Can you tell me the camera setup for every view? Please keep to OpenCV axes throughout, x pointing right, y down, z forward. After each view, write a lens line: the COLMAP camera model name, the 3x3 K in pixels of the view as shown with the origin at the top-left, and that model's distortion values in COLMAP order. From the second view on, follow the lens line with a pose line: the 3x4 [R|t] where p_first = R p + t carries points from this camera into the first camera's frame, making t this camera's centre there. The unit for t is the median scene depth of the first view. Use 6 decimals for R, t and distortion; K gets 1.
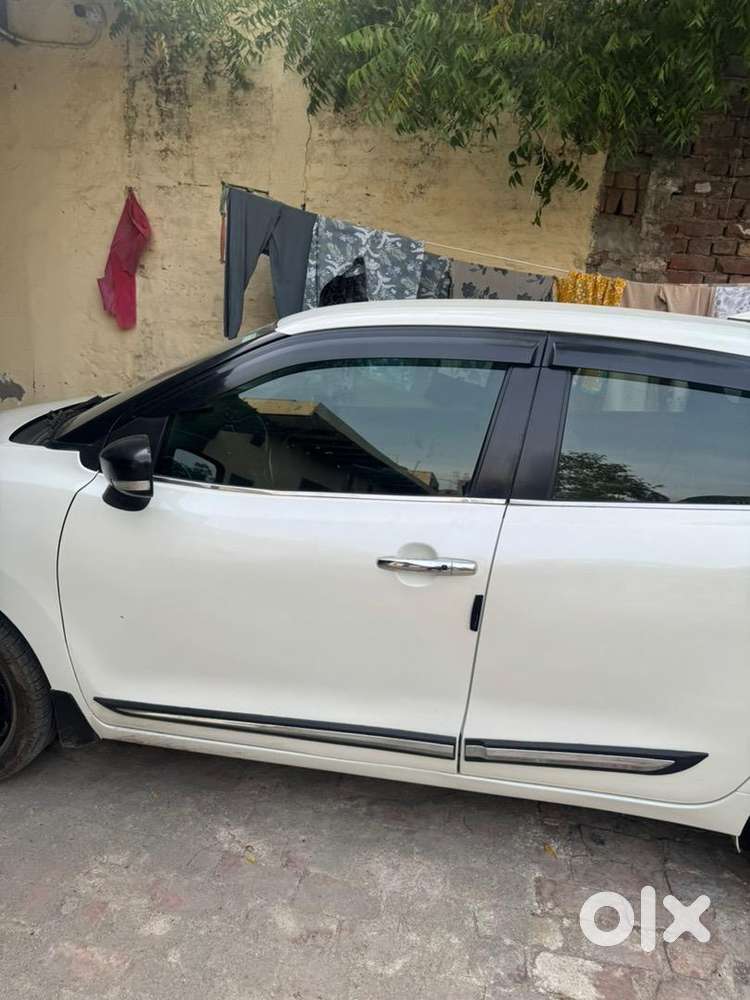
lens RADIAL K [[709.9, 0, 379.6], [0, 709.9, 503.7], [0, 0, 1]] dist [0.026410, -0.032418]
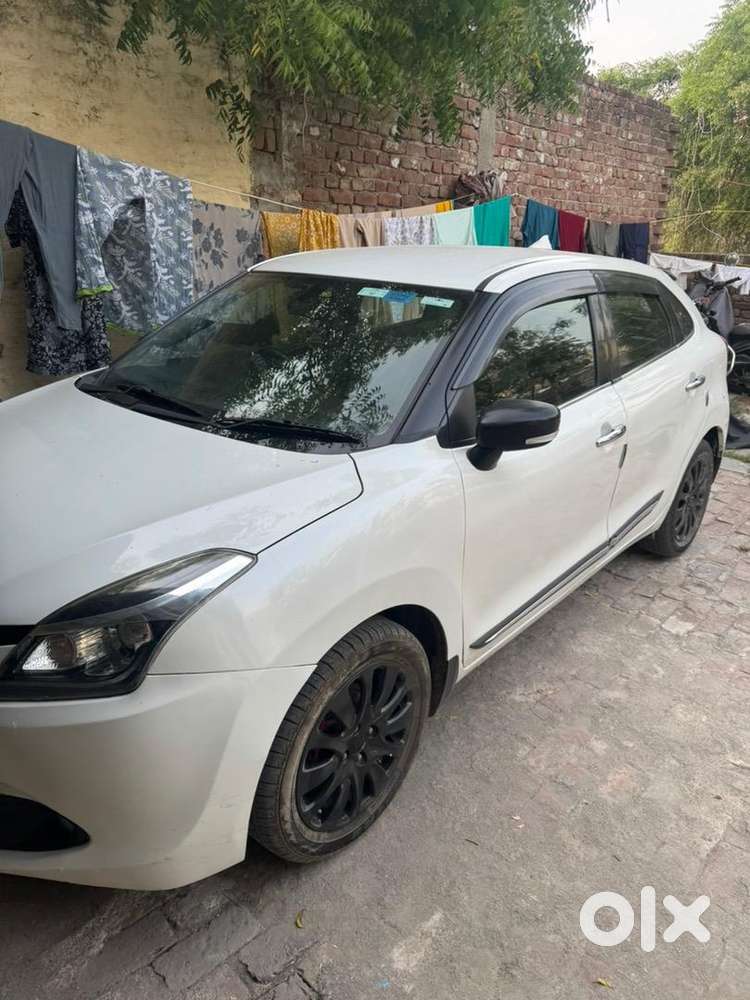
lens RADIAL K [[712.0, 0, 375.0], [0, 712.0, 500.0], [0, 0, 1]] dist [0.003325, -0.006092]
pose [[0.532329, -0.348254, 0.771586, -0.653519], [0.249652, 0.935507, 0.250001, -0.132189], [-0.808888, 0.059545, 0.584940, 0.242332]]
